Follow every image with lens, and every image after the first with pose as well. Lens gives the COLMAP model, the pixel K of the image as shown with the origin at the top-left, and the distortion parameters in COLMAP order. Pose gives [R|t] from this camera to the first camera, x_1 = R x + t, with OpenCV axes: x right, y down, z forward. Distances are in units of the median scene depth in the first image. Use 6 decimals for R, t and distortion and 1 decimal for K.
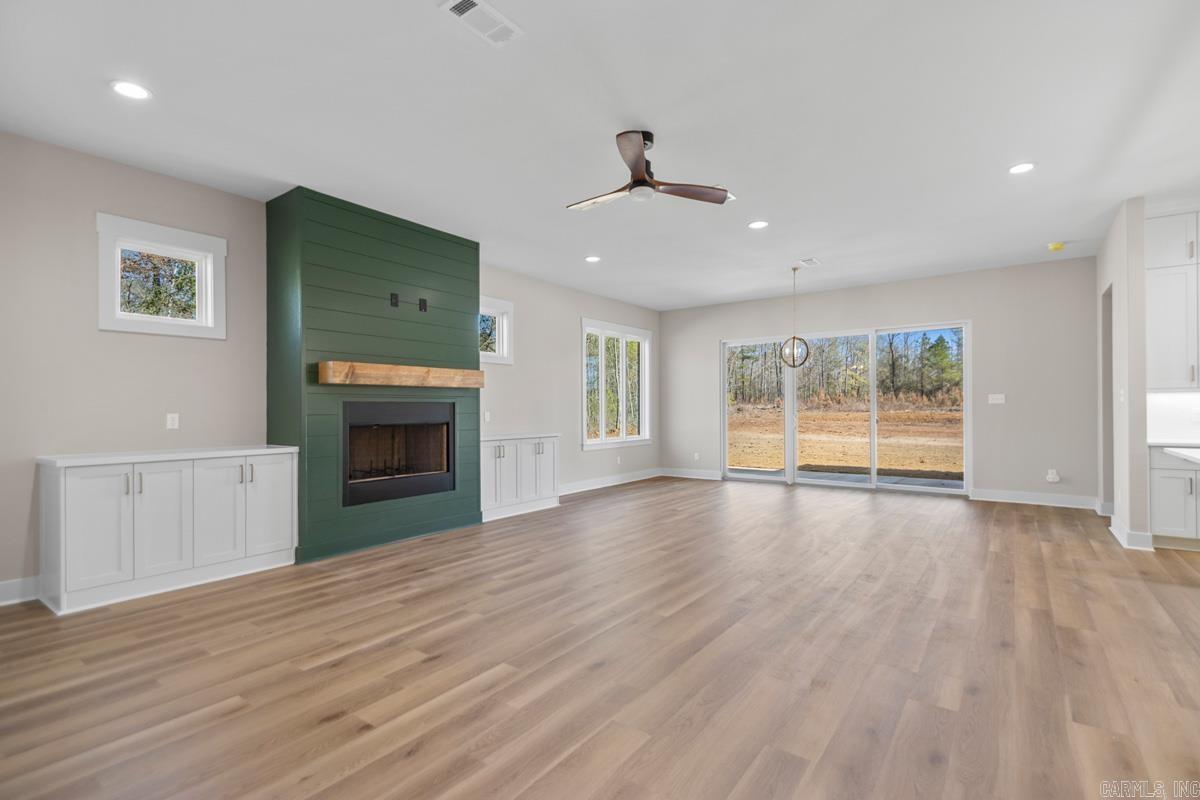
lens RADIAL K [[553.7, 0, 610.9], [0, 553.7, 400.0], [0, 0, 1]] dist [0.036395, -0.016739]
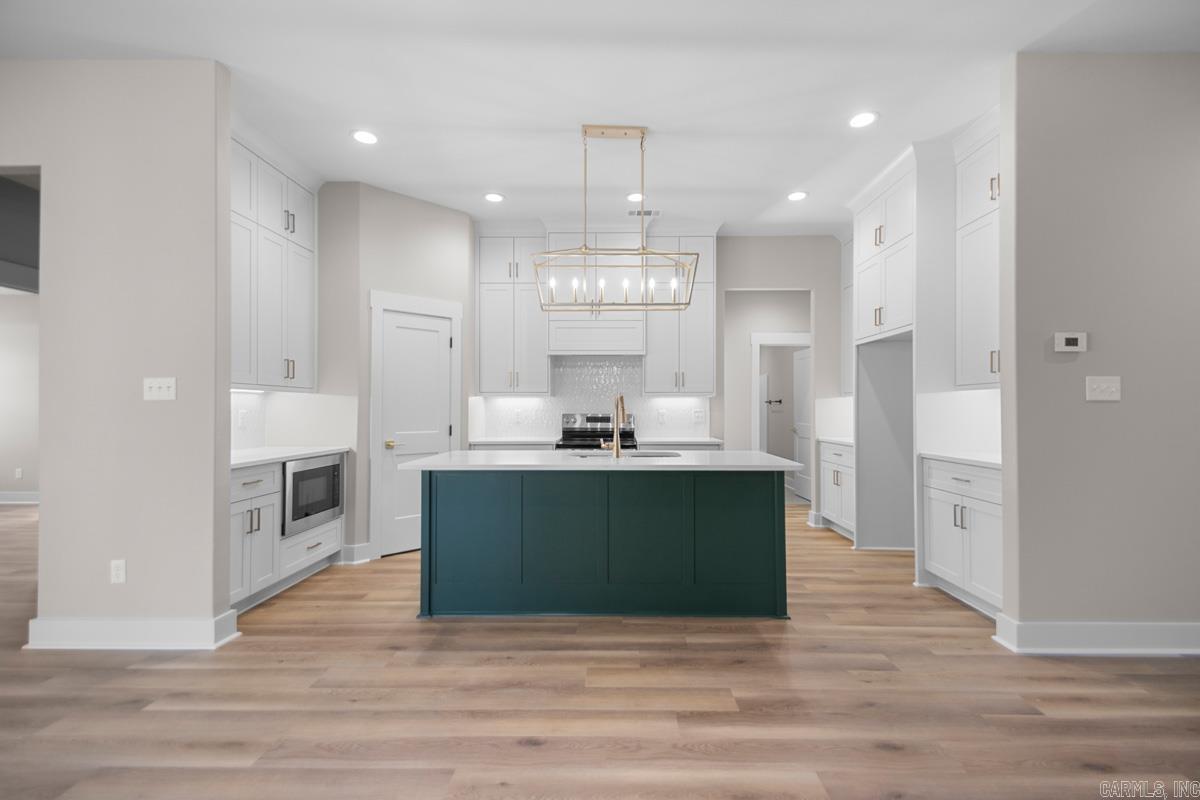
lens RADIAL K [[553.7, 0, 610.9], [0, 553.7, 400.0], [0, 0, 1]] dist [0.036395, -0.016739]
pose [[-0.574839, 0.018363, 0.818061, 0.194479], [-0.011632, 0.999464, -0.030609, 0.019609], [-0.818184, -0.027110, -0.574317, 1.007825]]
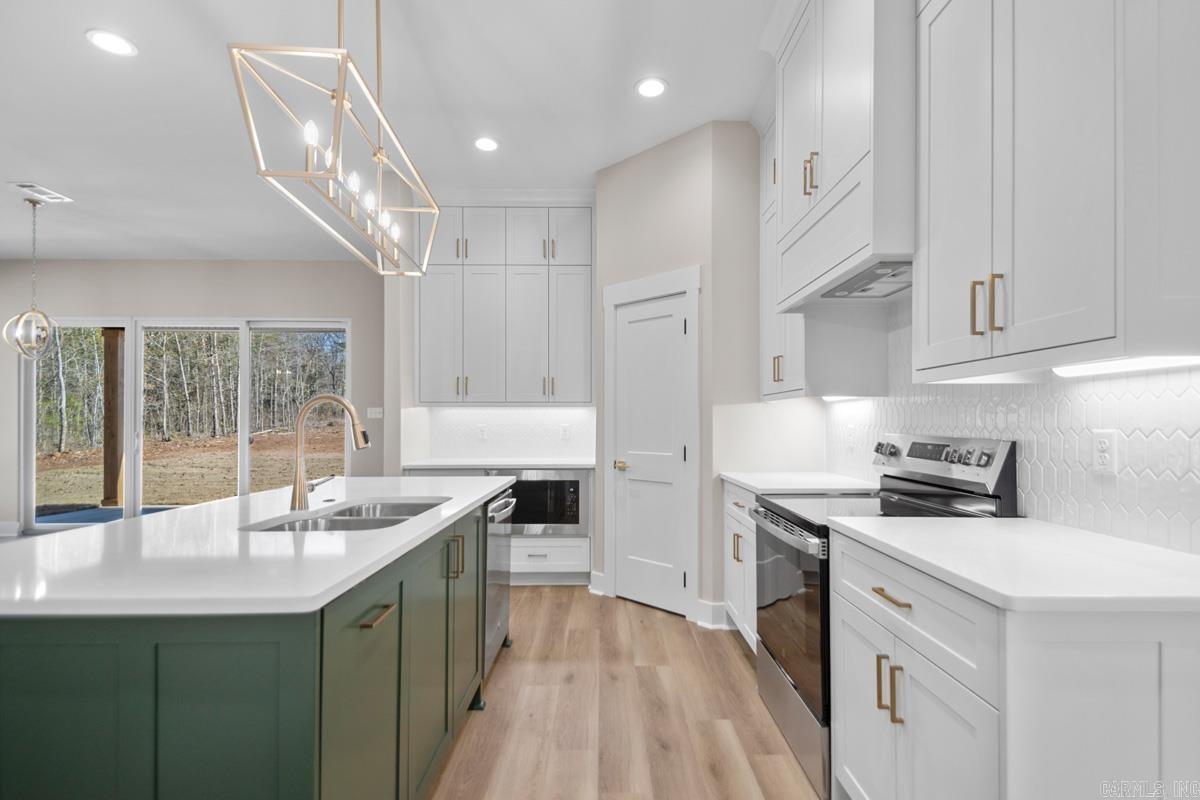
lens RADIAL K [[556.8, 0, 611.5], [0, 556.8, 413.6], [0, 0, 1]] dist [0.021026, -0.000743]
pose [[0.800340, 0.005699, 0.599520, 0.696754], [-0.008634, 0.999961, 0.002021, -0.004525], [-0.599485, -0.006794, 0.800357, 0.152306]]
